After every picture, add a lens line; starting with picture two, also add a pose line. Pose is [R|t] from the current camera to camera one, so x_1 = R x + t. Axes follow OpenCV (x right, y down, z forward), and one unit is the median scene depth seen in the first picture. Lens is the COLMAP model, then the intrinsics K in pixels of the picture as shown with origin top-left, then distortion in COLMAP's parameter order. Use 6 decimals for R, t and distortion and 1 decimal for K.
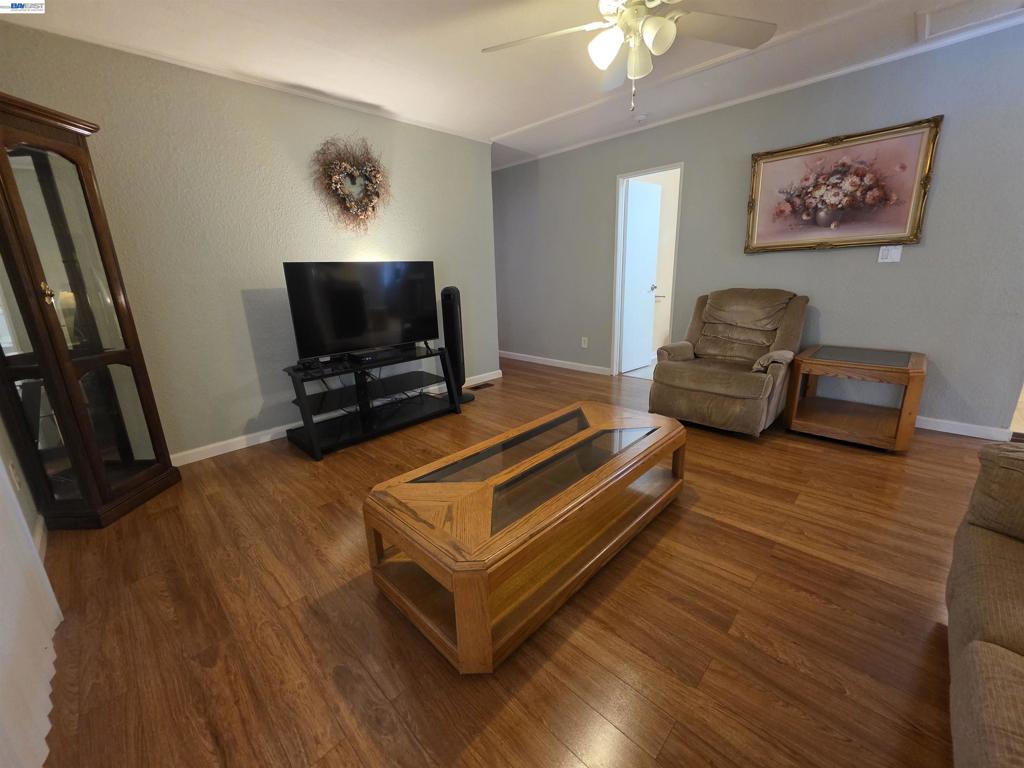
lens RADIAL K [[410.2, 0, 518.8], [0, 410.2, 379.7], [0, 0, 1]] dist [0.003884, -0.001089]
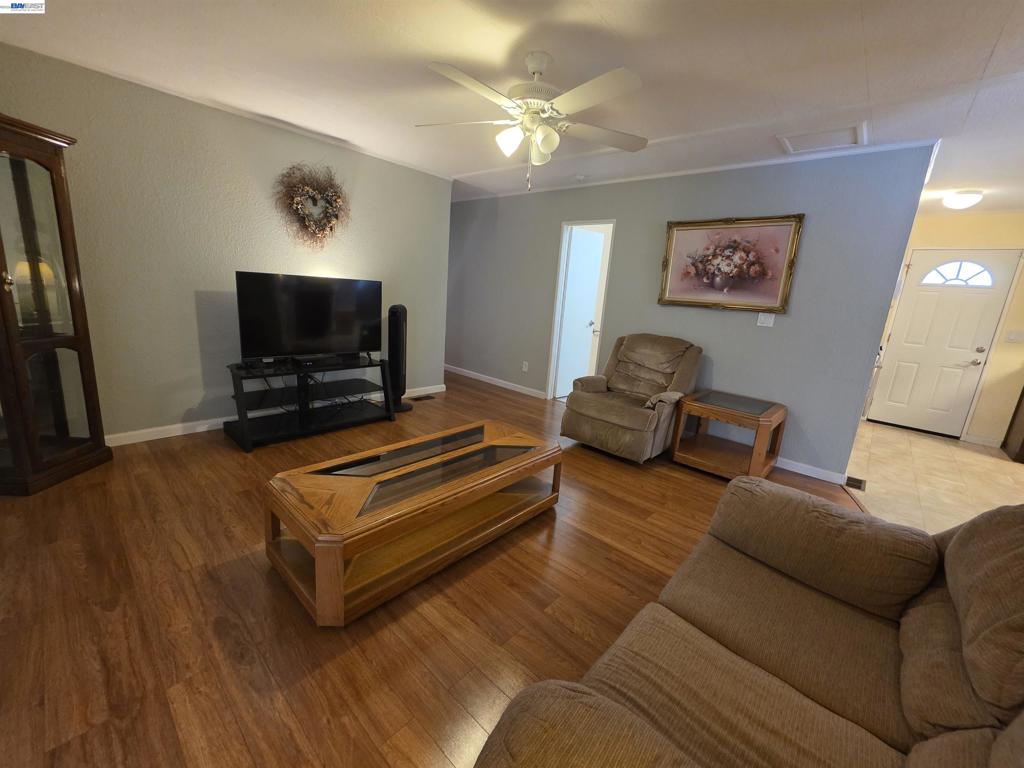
lens RADIAL K [[410.2, 0, 518.9], [0, 410.2, 379.2], [0, 0, 1]] dist [0.003884, -0.001089]
pose [[0.993591, 0.095462, 0.060524, 0.136930], [-0.093003, 0.994770, -0.042233, -0.016817], [-0.064239, 0.036333, 0.997273, -0.136897]]
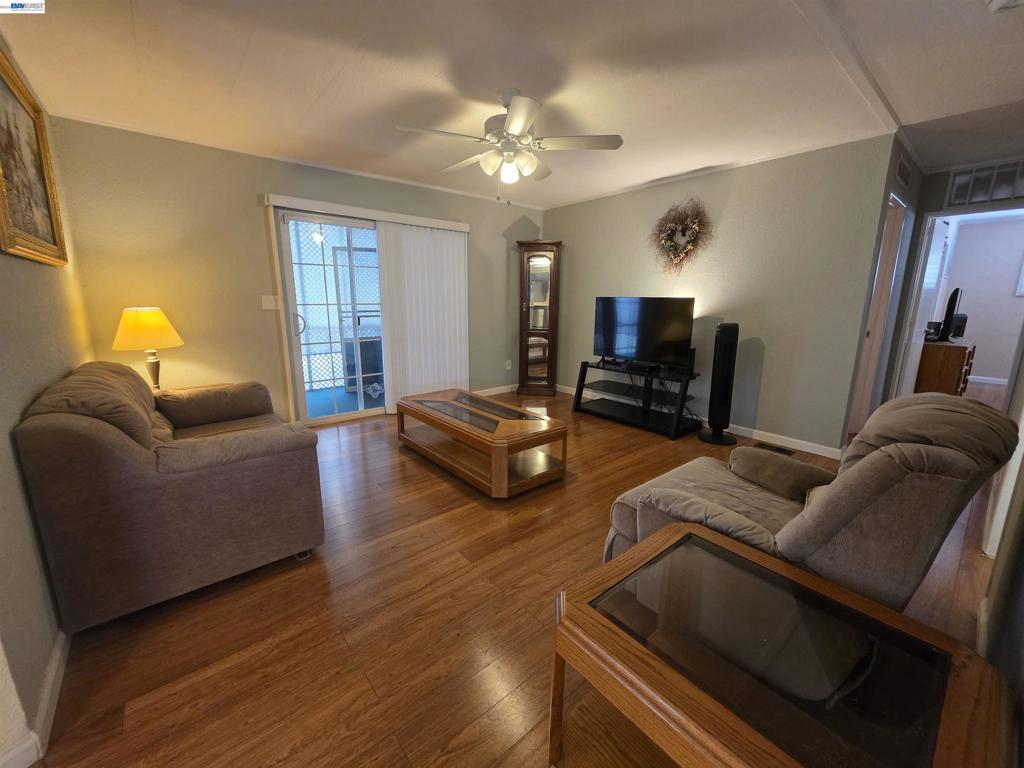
lens RADIAL K [[410.2, 0, 509.9], [0, 410.2, 379.8], [0, 0, 1]] dist [0.003884, -0.001089]
pose [[-0.110557, 0.228562, -0.967231, 1.104116], [-0.263621, 0.931594, 0.250273, -0.270800], [0.958270, 0.282652, -0.042741, 0.754997]]
